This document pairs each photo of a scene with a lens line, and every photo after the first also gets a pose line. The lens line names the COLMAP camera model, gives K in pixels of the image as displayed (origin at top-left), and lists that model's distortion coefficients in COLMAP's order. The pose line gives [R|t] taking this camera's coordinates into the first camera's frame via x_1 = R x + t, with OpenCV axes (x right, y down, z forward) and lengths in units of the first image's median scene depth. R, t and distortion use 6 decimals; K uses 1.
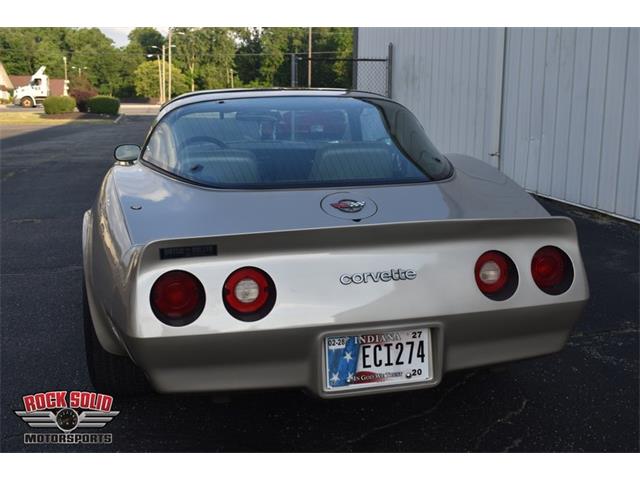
lens RADIAL K [[734.4, 0, 320.0], [0, 734.4, 240.0], [0, 0, 1]] dist [-0.061632, 0.005457]
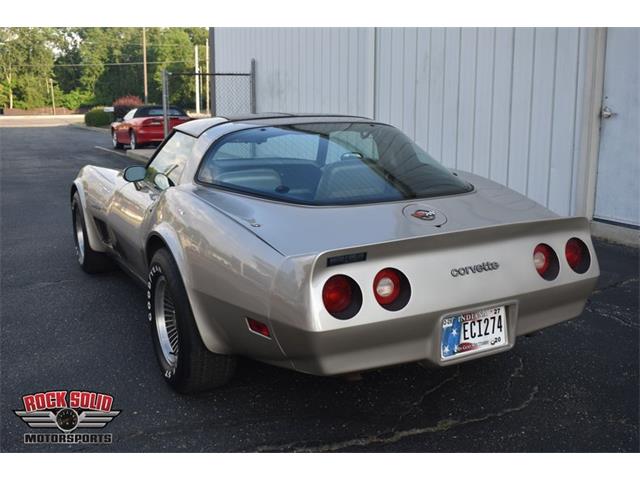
lens RADIAL K [[697.6, 0, 320.0], [0, 697.6, 240.0], [0, 0, 1]] dist [-0.074598, 0.024563]
pose [[0.966324, -0.057367, 0.250852, -0.478237], [0.056939, 0.998337, 0.008970, -0.027287], [-0.250949, 0.005616, 0.967984, -0.124807]]
